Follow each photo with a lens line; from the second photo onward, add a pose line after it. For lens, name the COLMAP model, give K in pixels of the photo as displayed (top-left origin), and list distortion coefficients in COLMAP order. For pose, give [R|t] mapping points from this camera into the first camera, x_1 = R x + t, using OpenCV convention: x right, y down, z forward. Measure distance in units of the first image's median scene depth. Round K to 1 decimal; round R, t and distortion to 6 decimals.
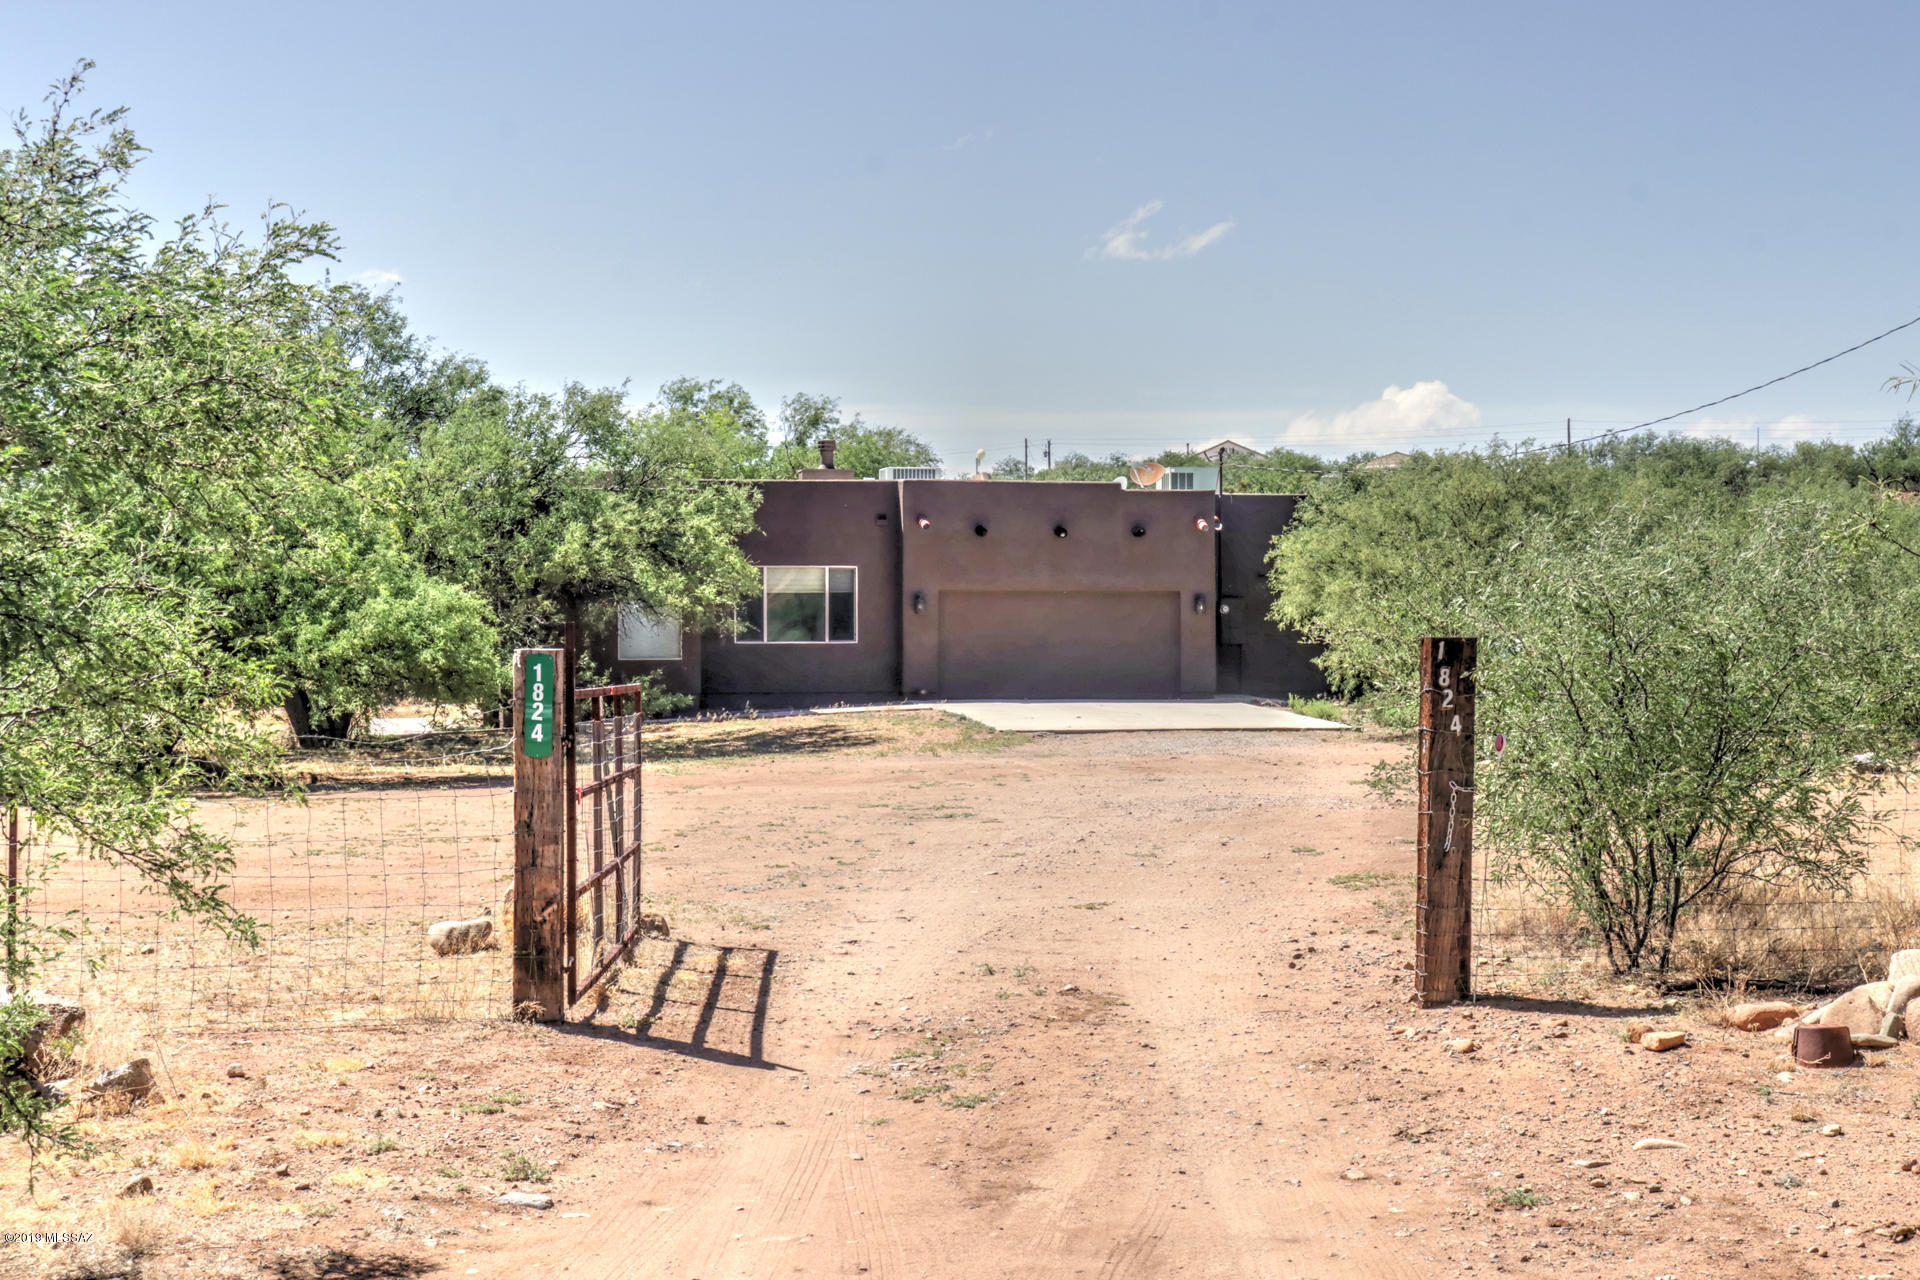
lens RADIAL K [[3315.4, 0, 960.0], [0, 3315.4, 640.0], [0, 0, 1]] dist [-0.000216, 0.000697]
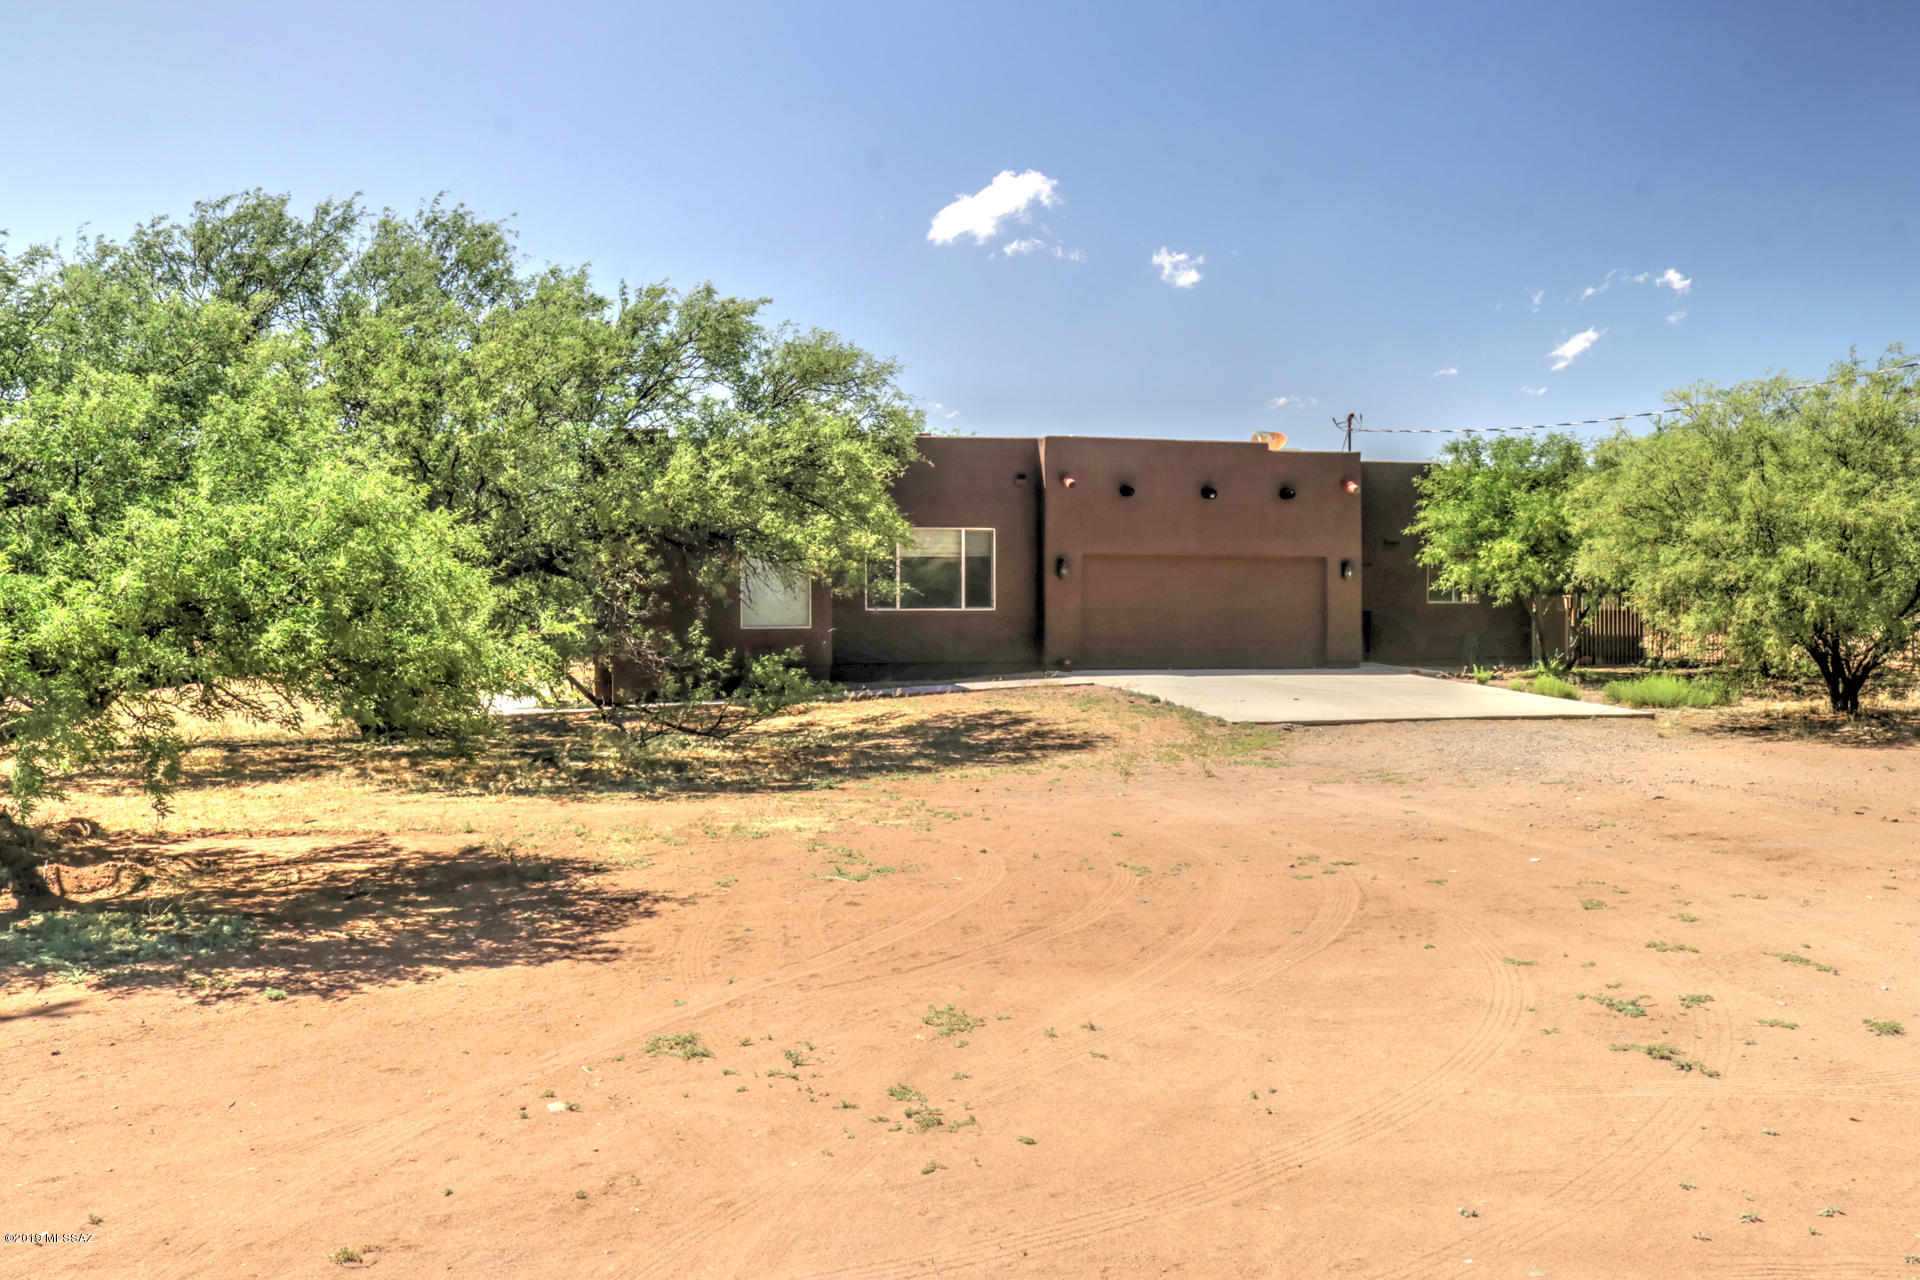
lens RADIAL K [[1773.0, 0, 960.0], [0, 1773.0, 640.0], [0, 0, 1]] dist [-0.443174, 0.000227]
pose [[0.999773, -0.002260, 0.021192, -0.054253], [0.001894, 0.999849, 0.017301, 0.000619], [-0.021228, -0.017257, 0.999626, 0.524346]]
